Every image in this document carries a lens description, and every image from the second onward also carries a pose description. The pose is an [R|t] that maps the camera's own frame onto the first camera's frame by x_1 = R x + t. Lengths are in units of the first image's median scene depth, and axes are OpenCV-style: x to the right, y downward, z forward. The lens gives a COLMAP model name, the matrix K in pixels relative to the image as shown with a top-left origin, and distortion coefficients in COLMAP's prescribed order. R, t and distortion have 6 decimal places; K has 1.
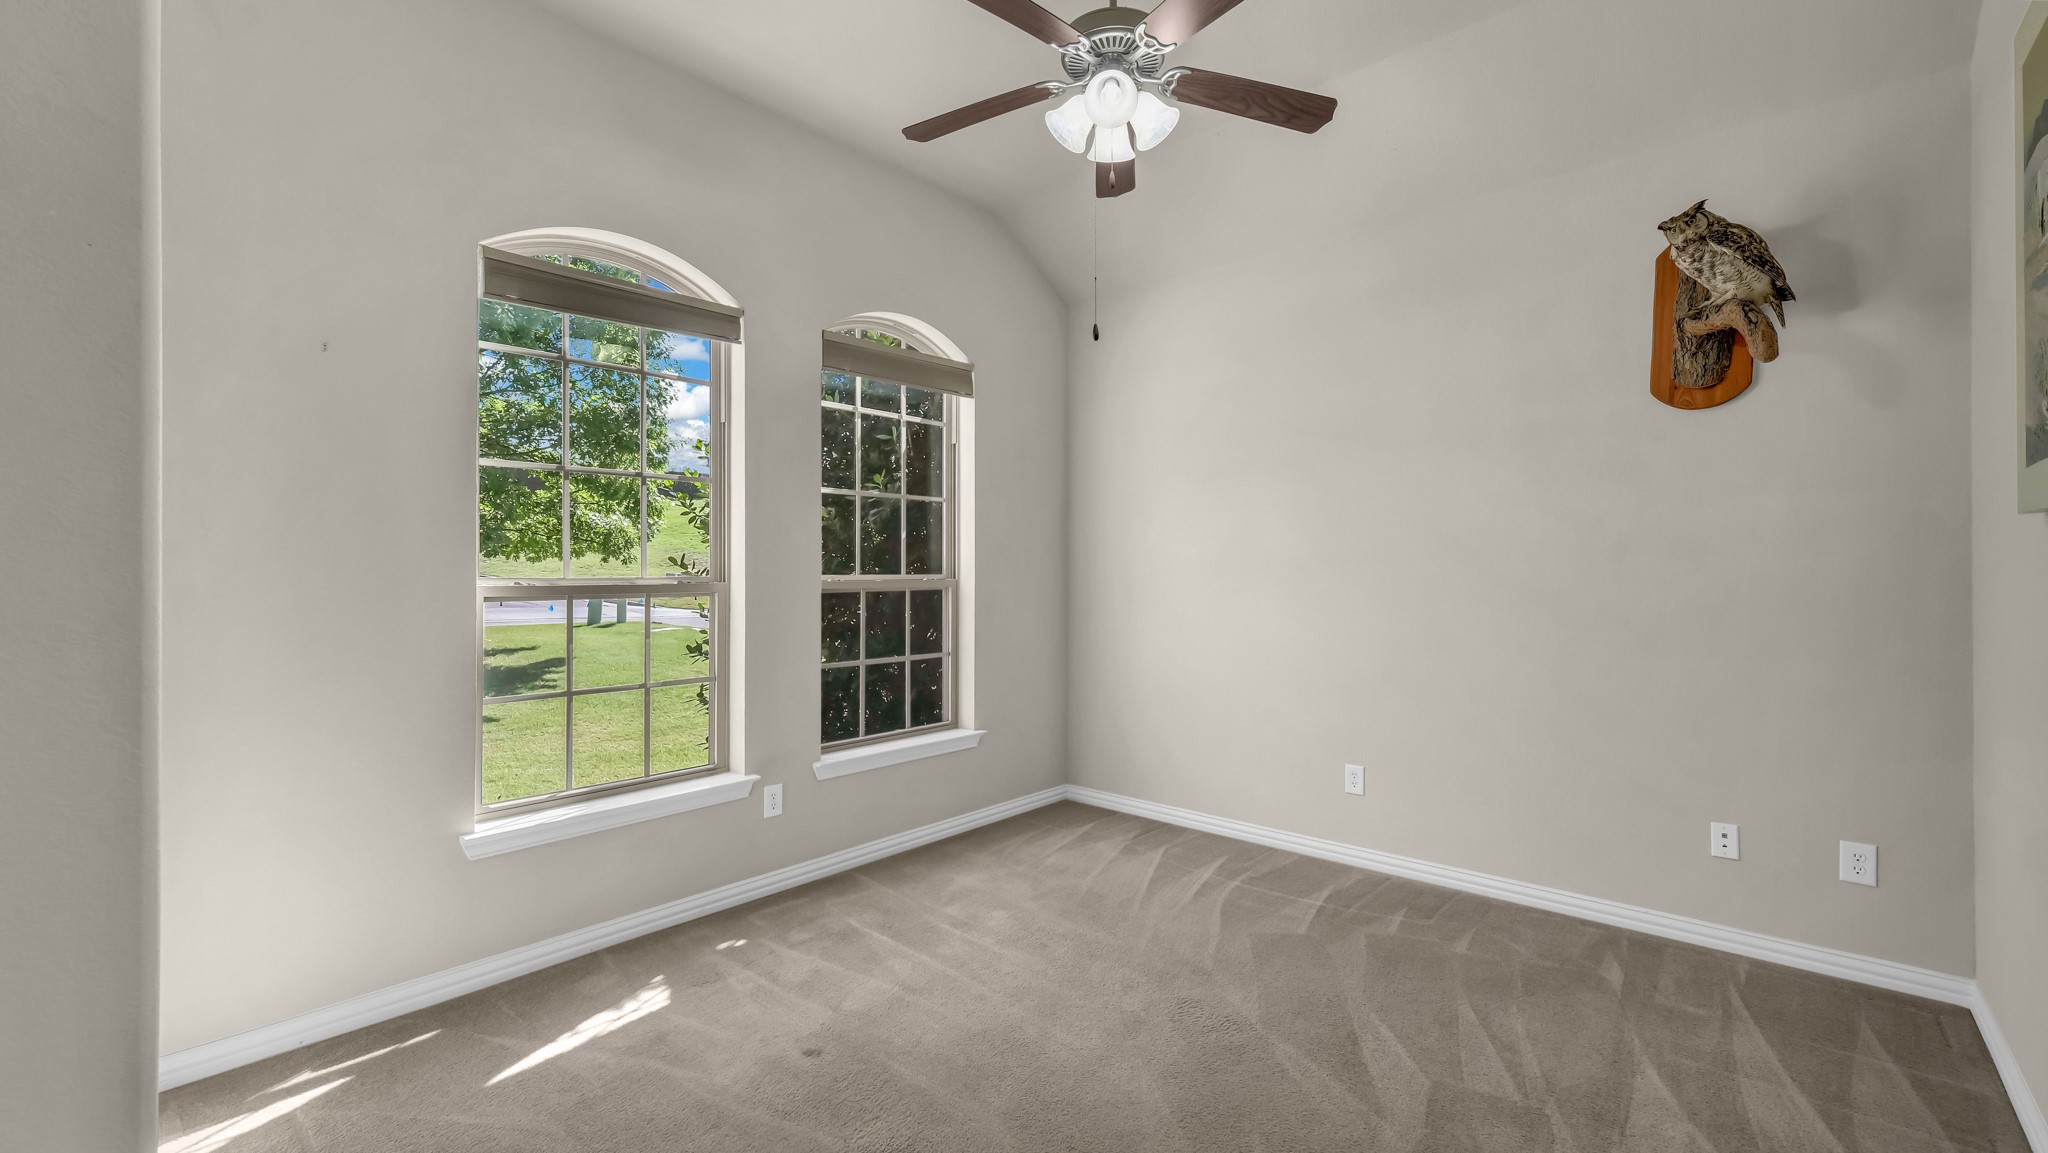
lens RADIAL K [[842.0, 0, 1031.0], [0, 842.0, 572.6], [0, 0, 1]] dist [-0.000844, 0.000174]
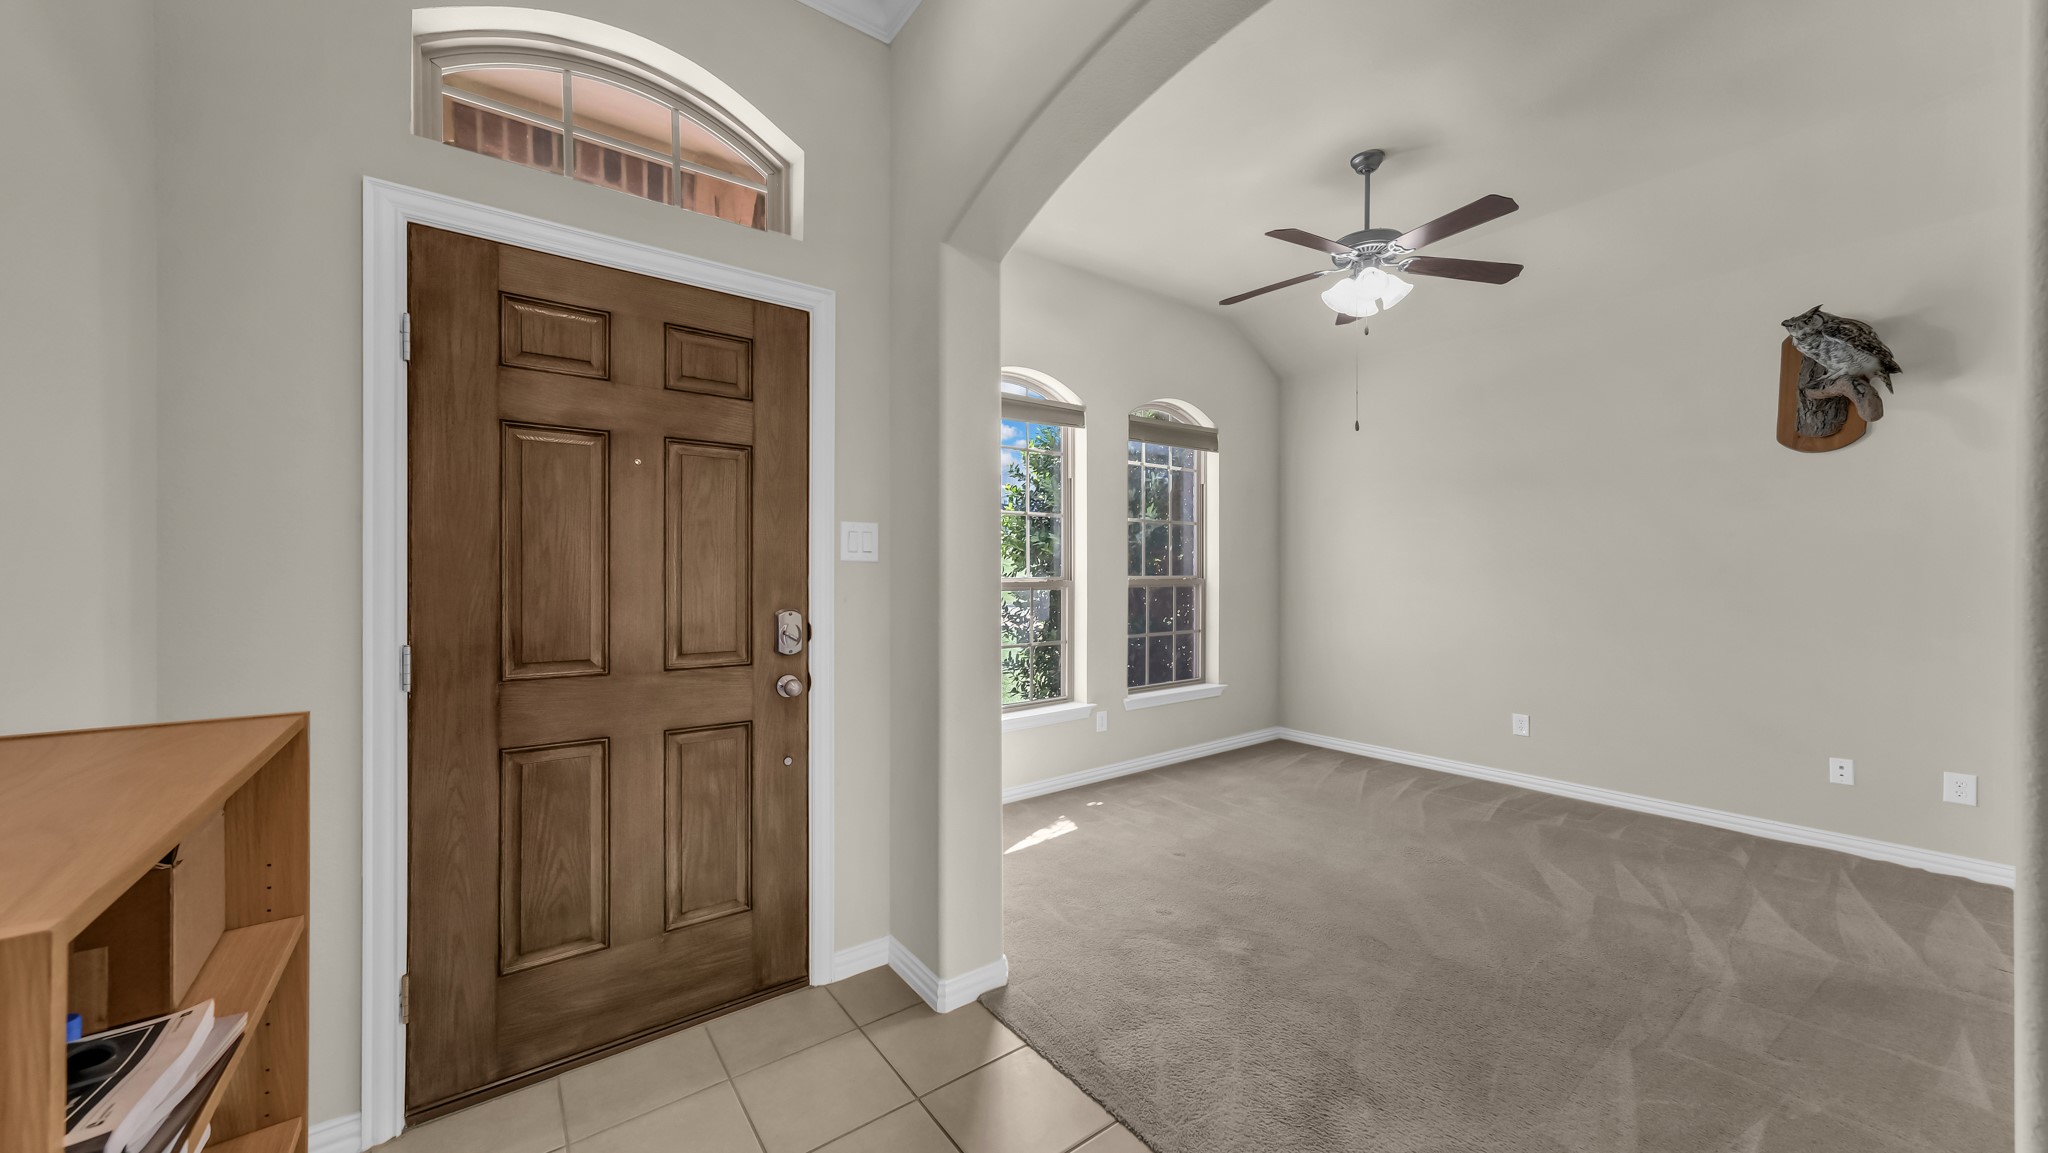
lens RADIAL K [[721.1, 0, 1024.0], [0, 721.1, 576.5], [0, 0, 1]] dist [0.014241, 0.000155]
pose [[0.980362, -0.000536, -0.197204, -0.227063], [0.001051, 0.999996, 0.002504, 0.000843], [0.197202, -0.002662, 0.980359, -0.408889]]
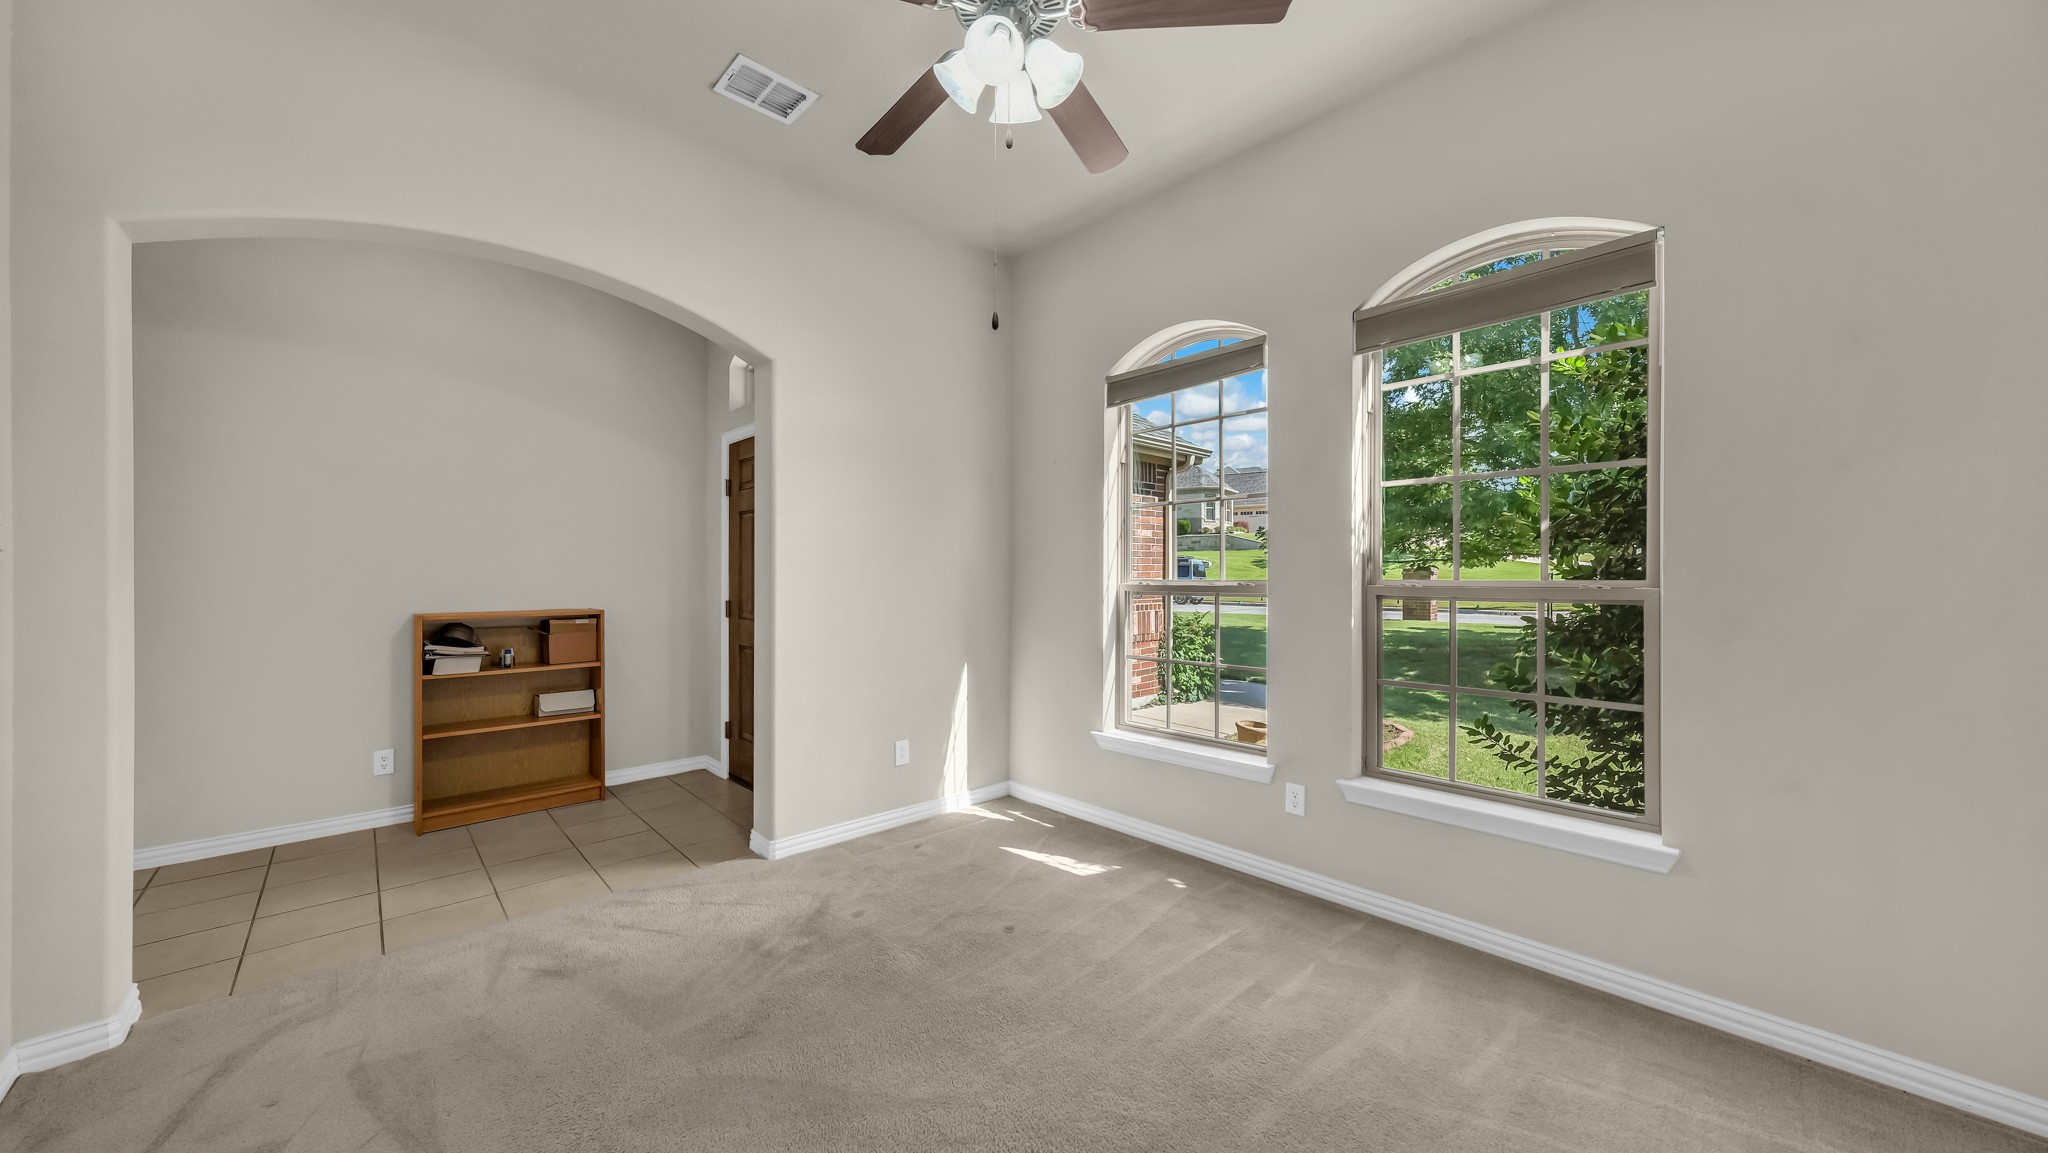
lens RADIAL K [[714.0, 0, 1031.6], [0, 714.0, 580.9], [0, 0, 1]] dist [0.001147, 0.000029]
pose [[-0.082273, 0.007823, -0.996579, 0.724429], [-0.003429, 0.999961, 0.008133, -0.001671], [0.996604, 0.004086, -0.082243, 0.926122]]
